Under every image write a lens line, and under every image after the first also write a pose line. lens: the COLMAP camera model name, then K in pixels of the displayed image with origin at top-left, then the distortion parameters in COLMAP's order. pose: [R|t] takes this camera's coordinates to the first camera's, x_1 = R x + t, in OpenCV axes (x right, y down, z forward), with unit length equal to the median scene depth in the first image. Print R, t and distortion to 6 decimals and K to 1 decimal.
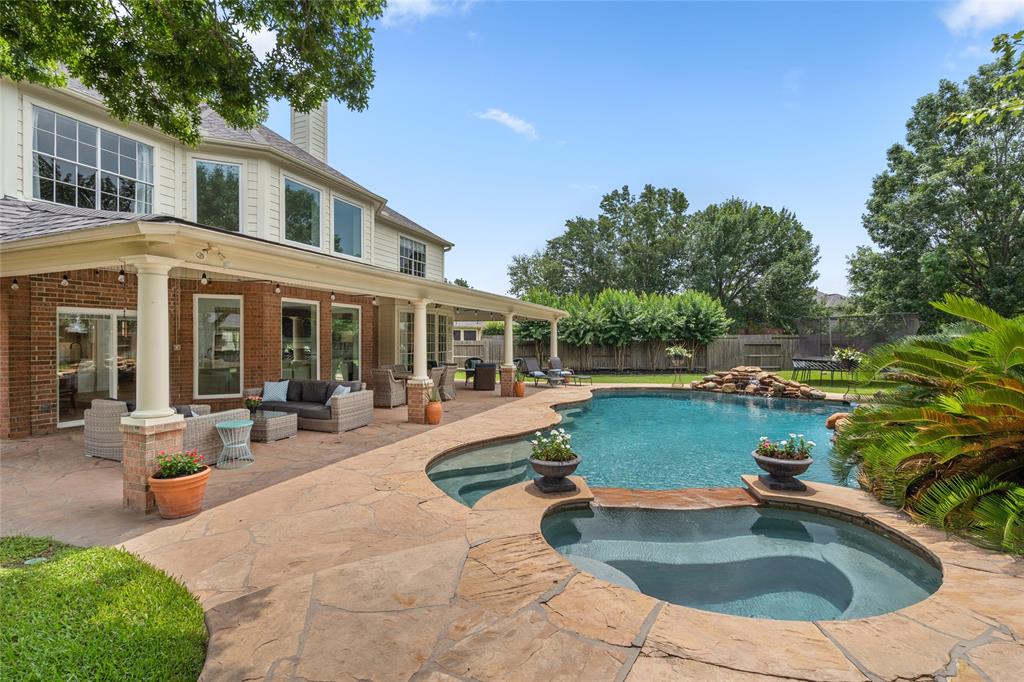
lens RADIAL K [[466.5, 0, 506.5], [0, 466.5, 340.4], [0, 0, 1]] dist [-0.001960, 0.000945]
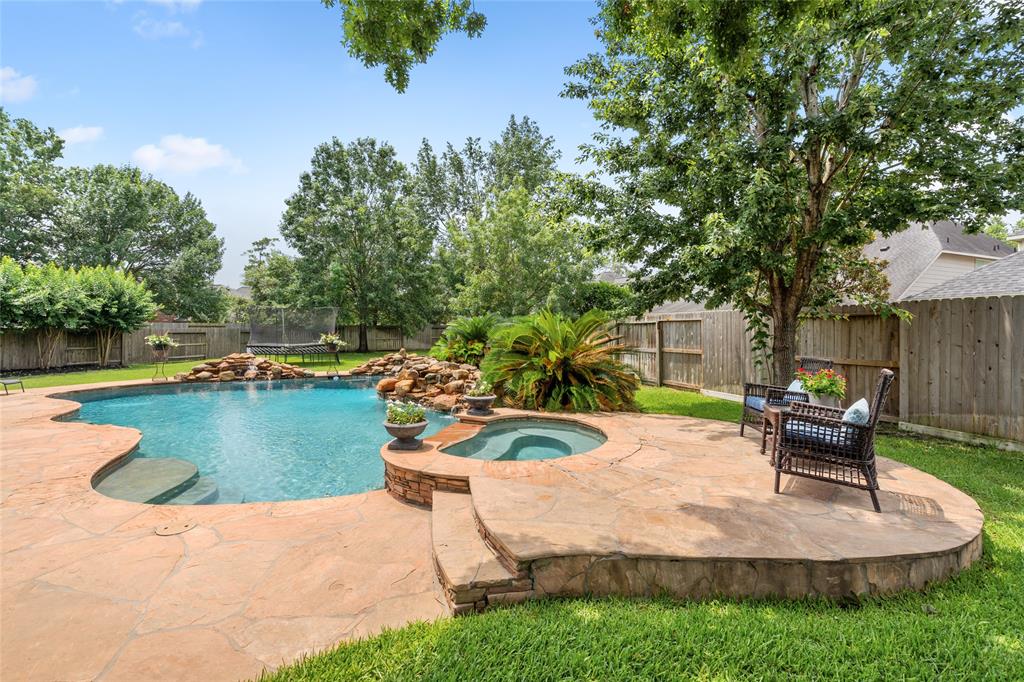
lens RADIAL K [[466.5, 0, 520.0], [0, 466.5, 338.2], [0, 0, 1]] dist [-0.001960, 0.000945]
pose [[0.298016, -0.014617, 0.954449, -0.414021], [-0.002473, 0.999868, 0.016085, 0.005736], [-0.954558, -0.007154, 0.297941, 0.155052]]
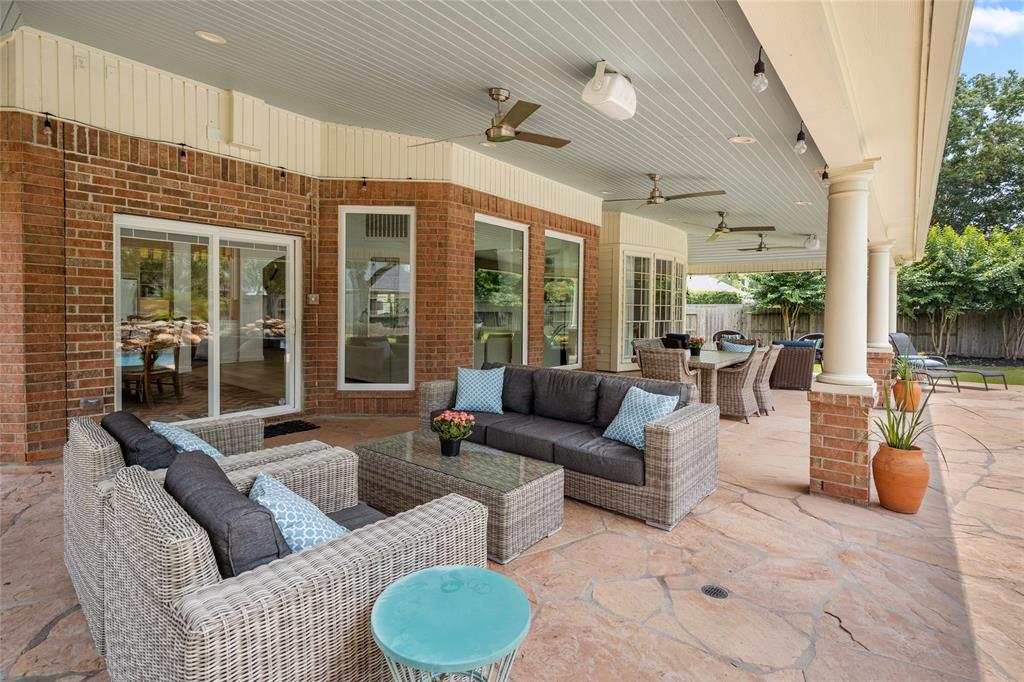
lens RADIAL K [[466.5, 0, 464.2], [0, 466.5, 319.7], [0, 0, 1]] dist [-0.001960, 0.000945]
pose [[0.936476, 0.014501, -0.350432, -0.319621], [-0.009808, 0.999837, 0.015163, 0.028914], [0.350595, -0.010763, 0.936465, 0.507942]]
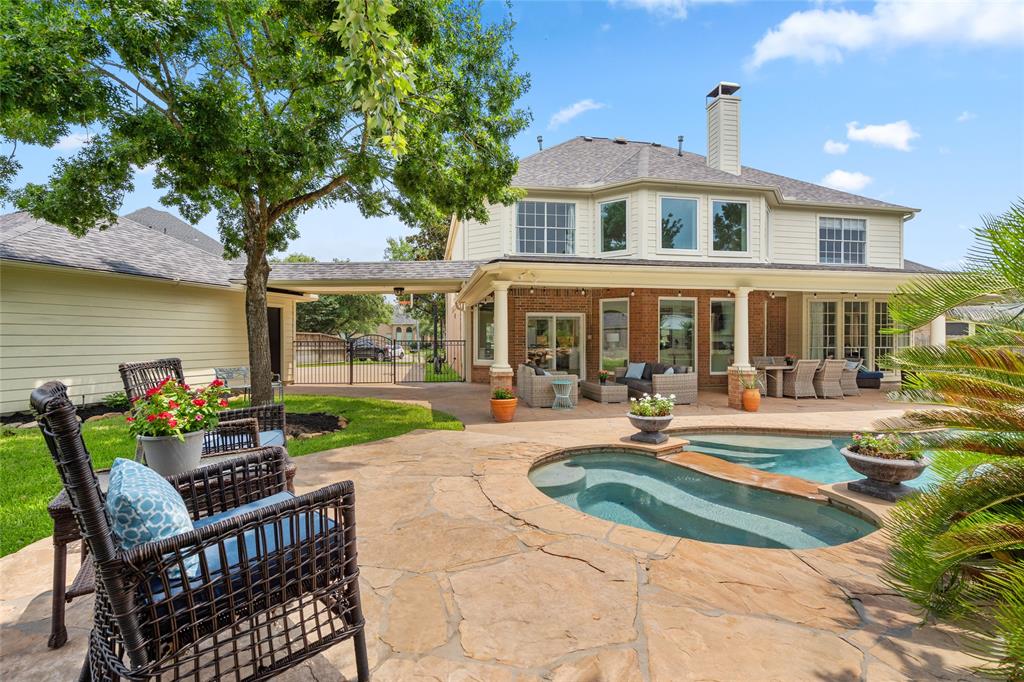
lens RADIAL K [[466.5, 0, 509.8], [0, 466.5, 341.5], [0, 0, 1]] dist [-0.001960, 0.000945]
pose [[0.522560, 0.002650, -0.852599, 0.382770], [-0.001615, 0.999996, 0.002118, 0.025166], [0.852601, 0.000270, 0.522562, 0.031865]]
